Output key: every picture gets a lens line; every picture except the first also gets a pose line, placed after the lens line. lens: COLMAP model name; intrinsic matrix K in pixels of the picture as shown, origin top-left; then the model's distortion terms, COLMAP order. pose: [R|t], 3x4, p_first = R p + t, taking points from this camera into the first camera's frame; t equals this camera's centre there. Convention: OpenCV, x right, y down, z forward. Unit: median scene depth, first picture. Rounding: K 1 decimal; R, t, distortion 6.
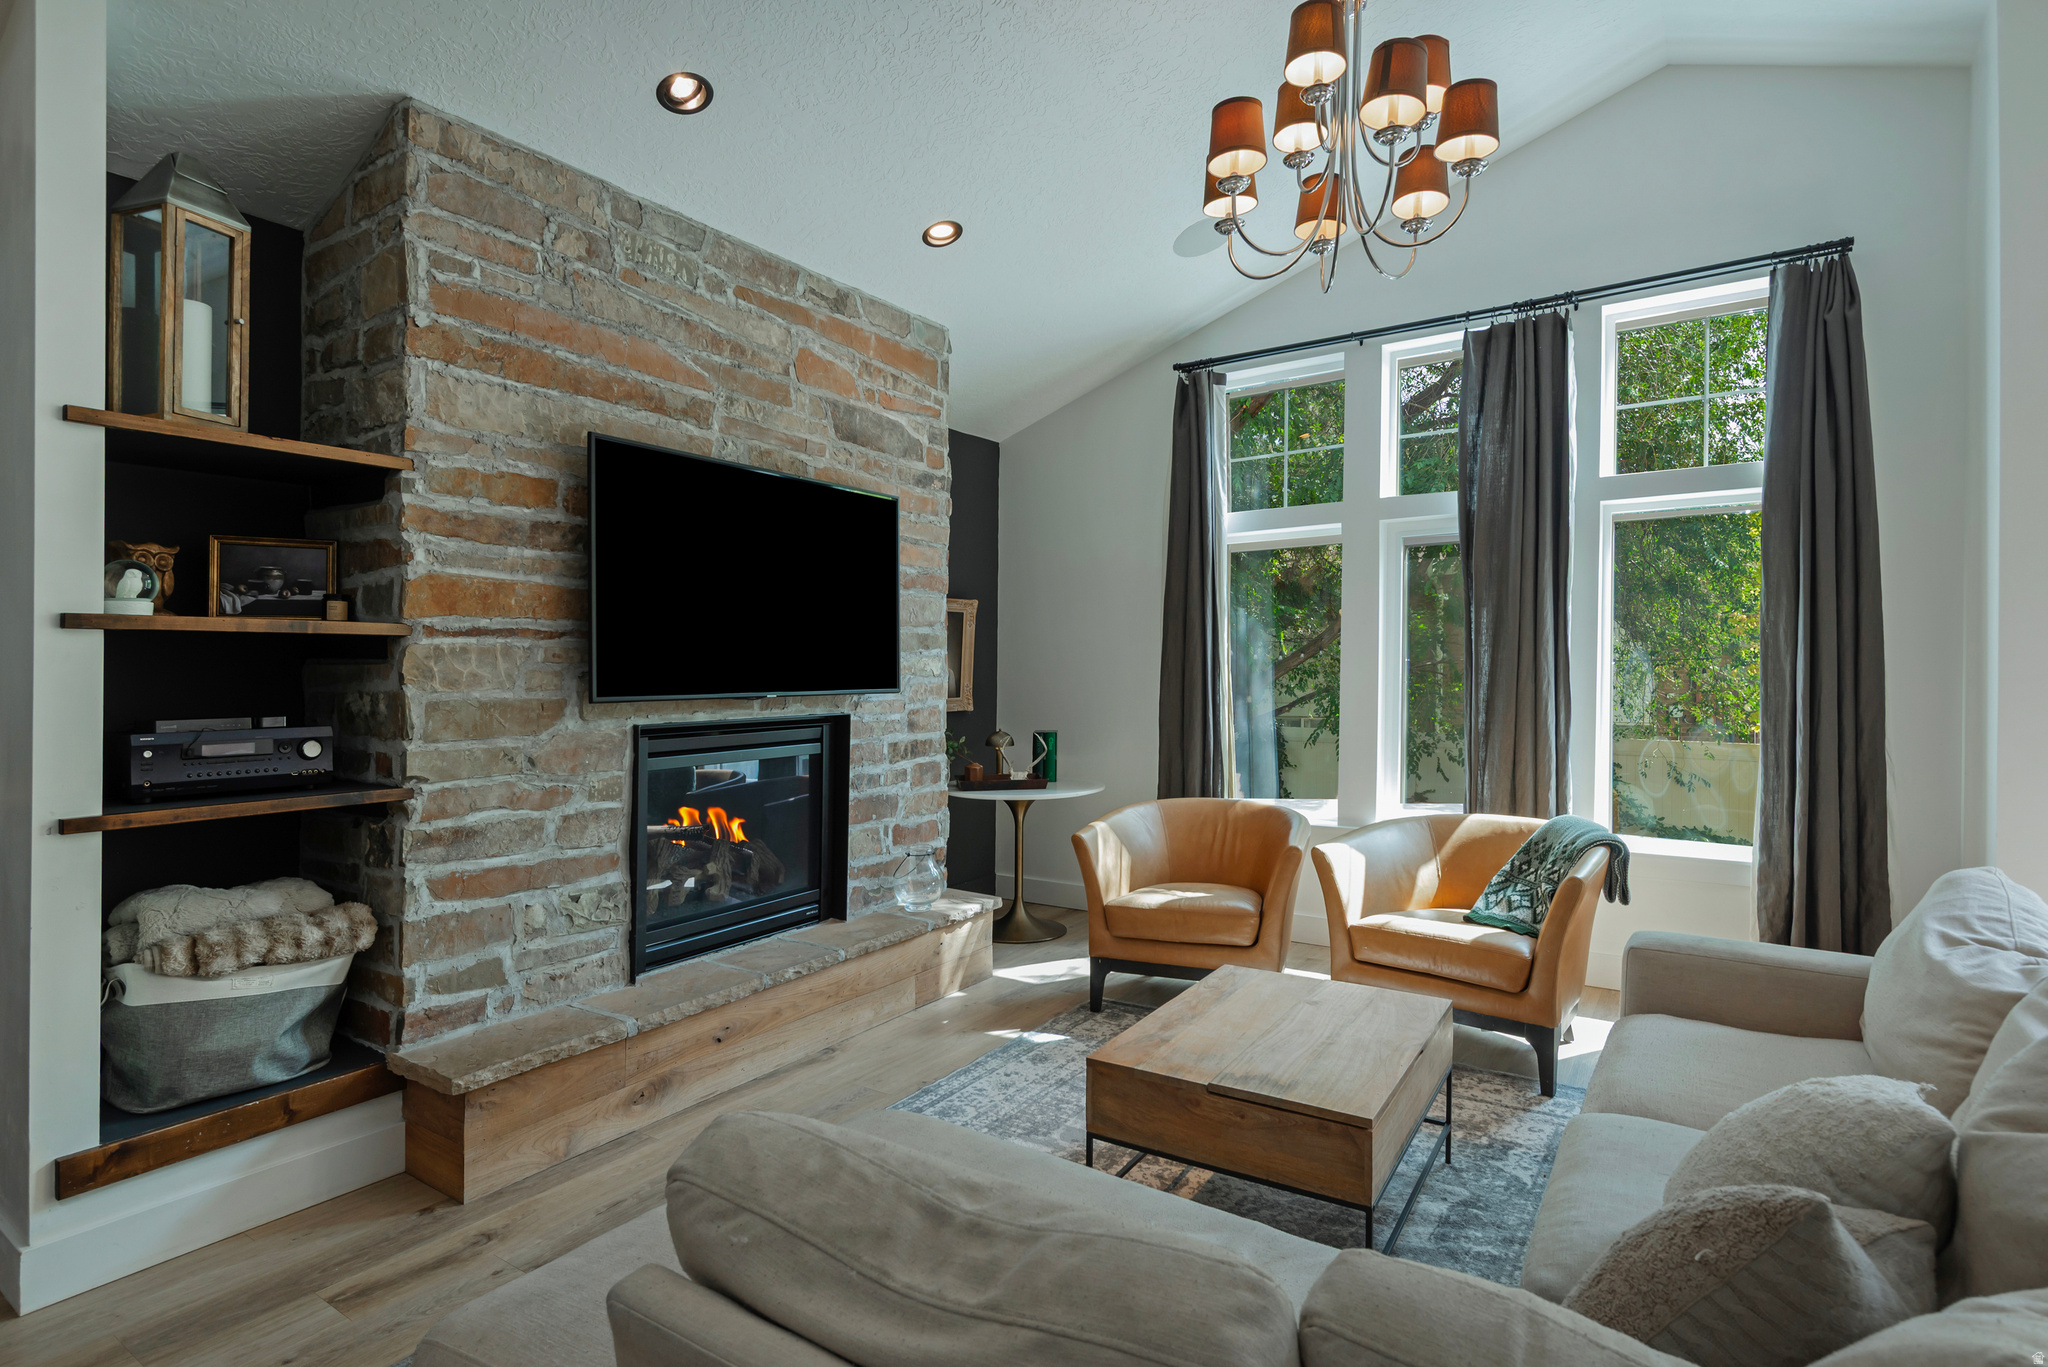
lens RADIAL K [[1031.8, 0, 1023.0], [0, 1031.8, 689.5], [0, 0, 1]] dist [0.032888, -0.035362]
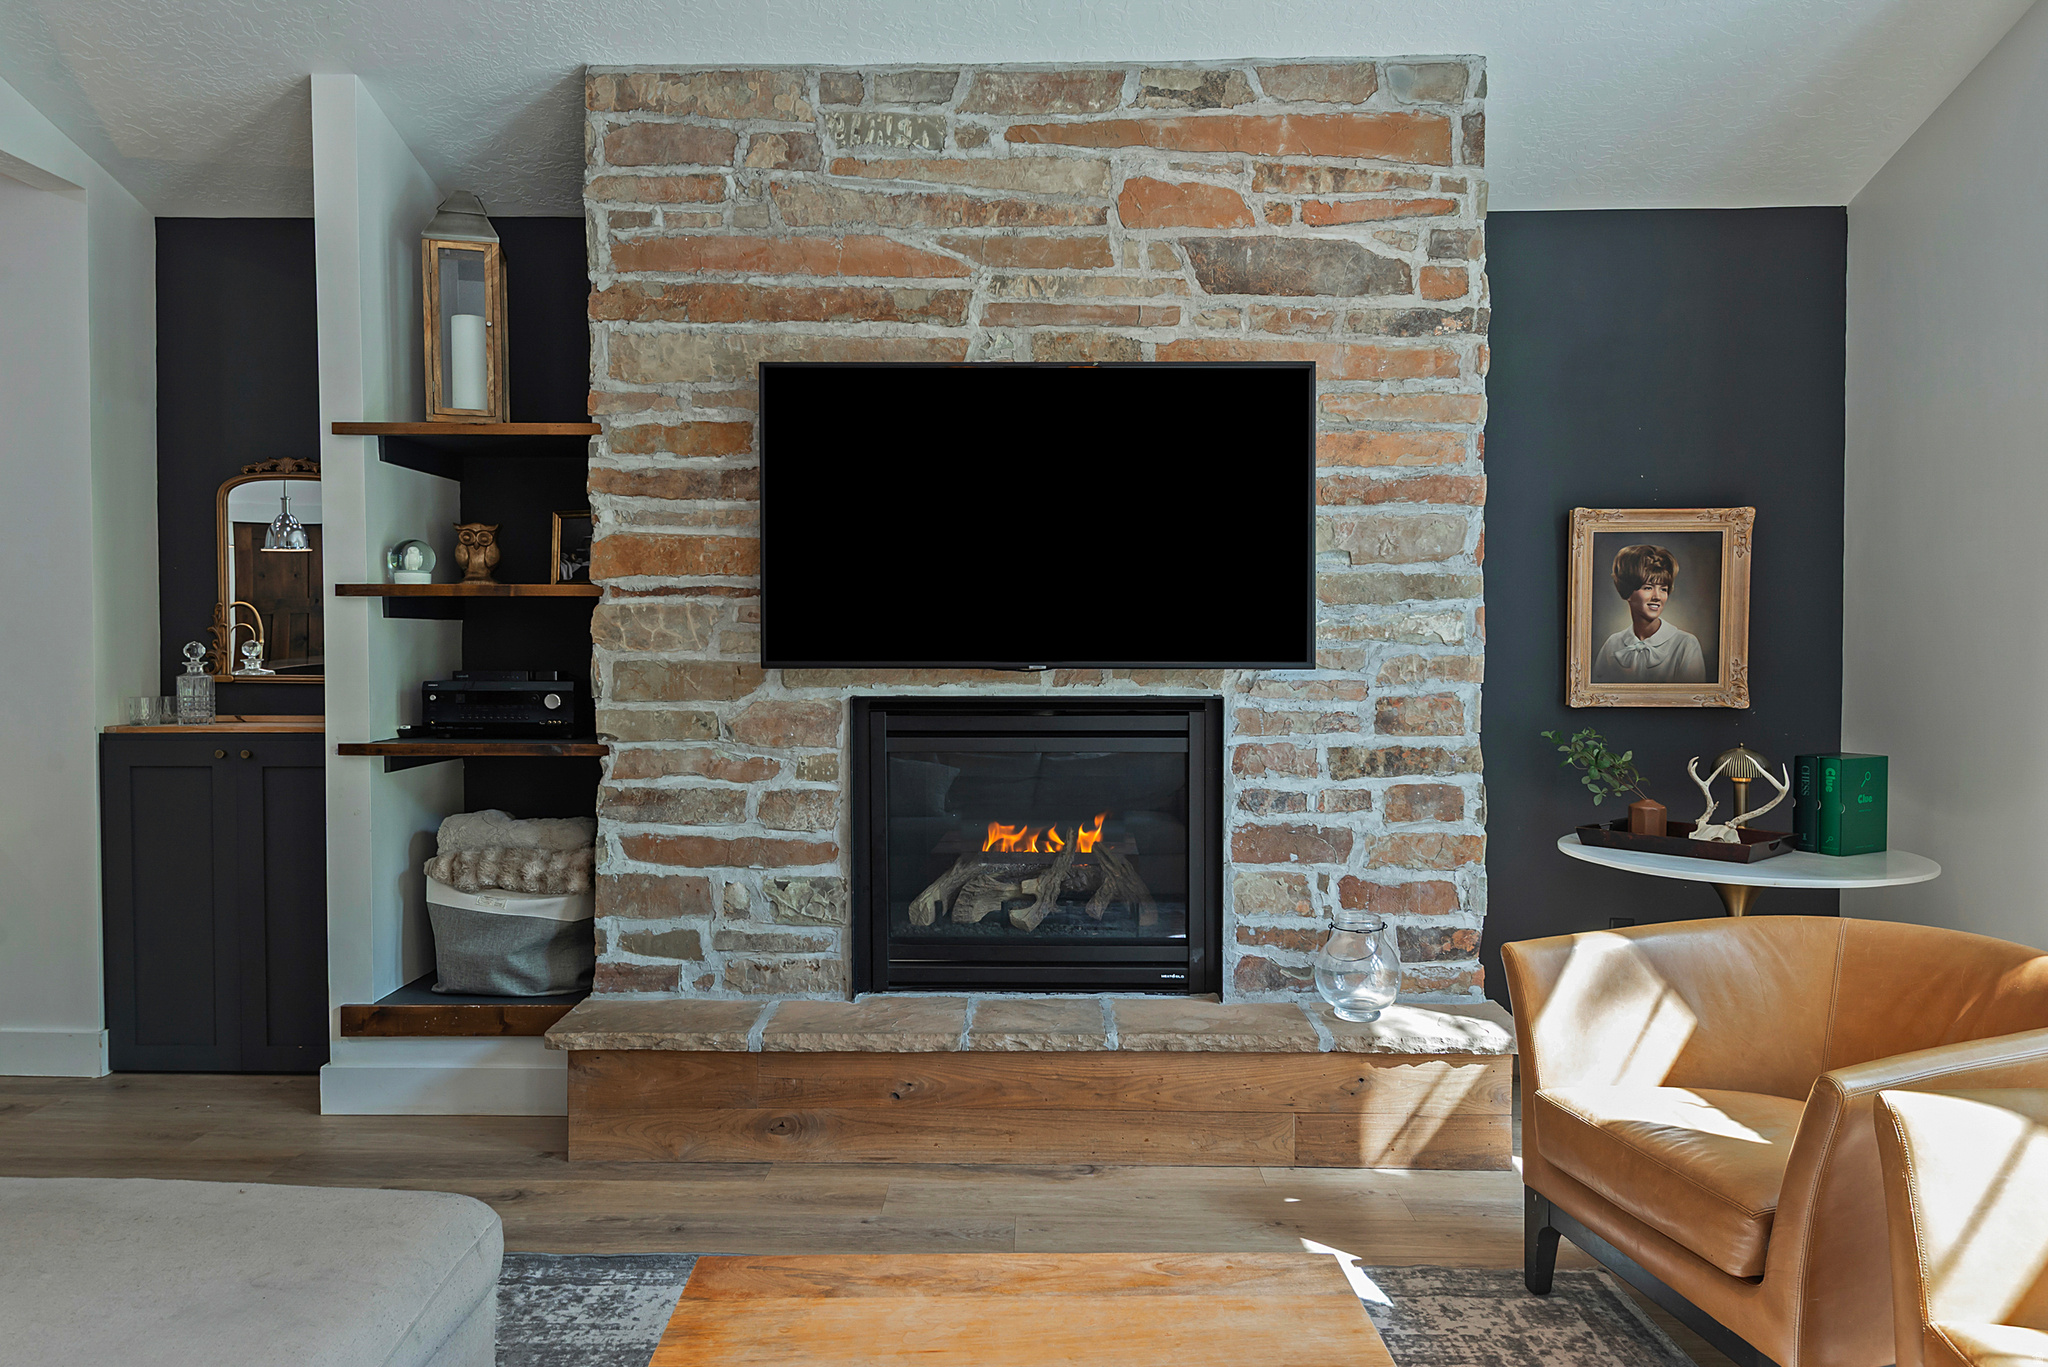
lens RADIAL K [[1302.8, 0, 1027.8], [0, 1302.8, 668.2], [0, 0, 1]] dist [0.037520, -0.031879]
pose [[0.550155, 0.027866, -0.834597, 0.648010], [-0.020722, 0.999591, 0.019715, -0.013546], [0.834805, 0.006448, 0.550508, 0.577078]]
